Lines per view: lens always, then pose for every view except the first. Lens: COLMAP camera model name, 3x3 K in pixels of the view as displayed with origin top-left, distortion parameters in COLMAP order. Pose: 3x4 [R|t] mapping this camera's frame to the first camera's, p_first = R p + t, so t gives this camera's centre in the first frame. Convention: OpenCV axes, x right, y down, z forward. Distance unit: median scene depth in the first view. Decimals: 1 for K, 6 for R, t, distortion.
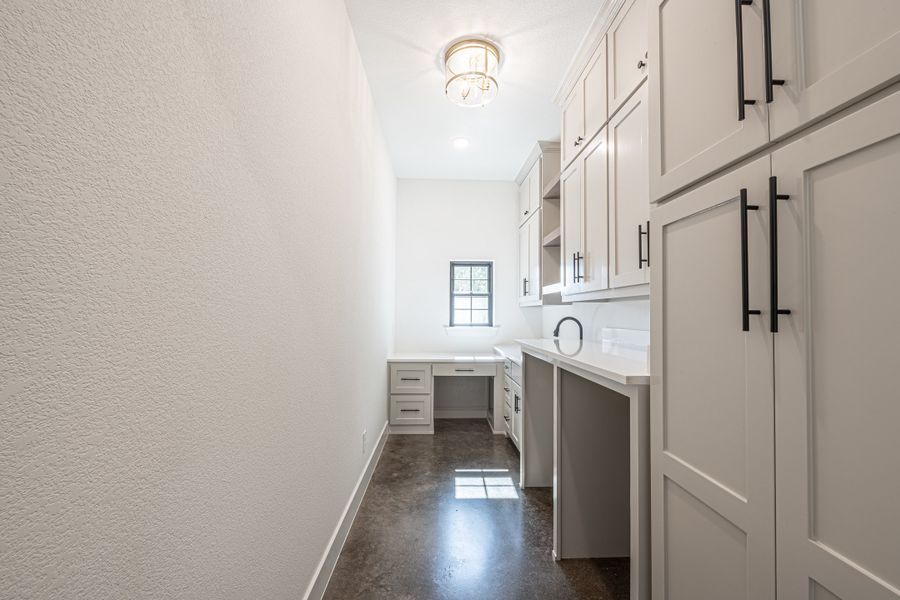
lens RADIAL K [[372.6, 0, 449.1], [0, 372.6, 305.1], [0, 0, 1]] dist [-0.003332, -0.000328]
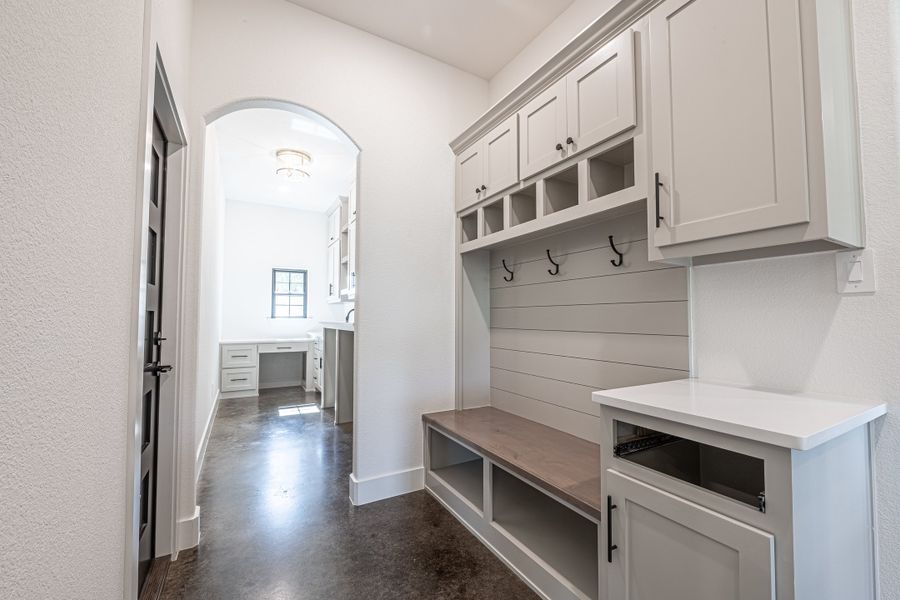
lens RADIAL K [[372.6, 0, 454.3], [0, 372.6, 305.2], [0, 0, 1]] dist [-0.003332, -0.000328]
pose [[0.885947, 0.012147, 0.463628, -0.042560], [-0.009219, 0.999921, -0.008582, 0.020683], [-0.463696, 0.003329, 0.885988, -0.531145]]
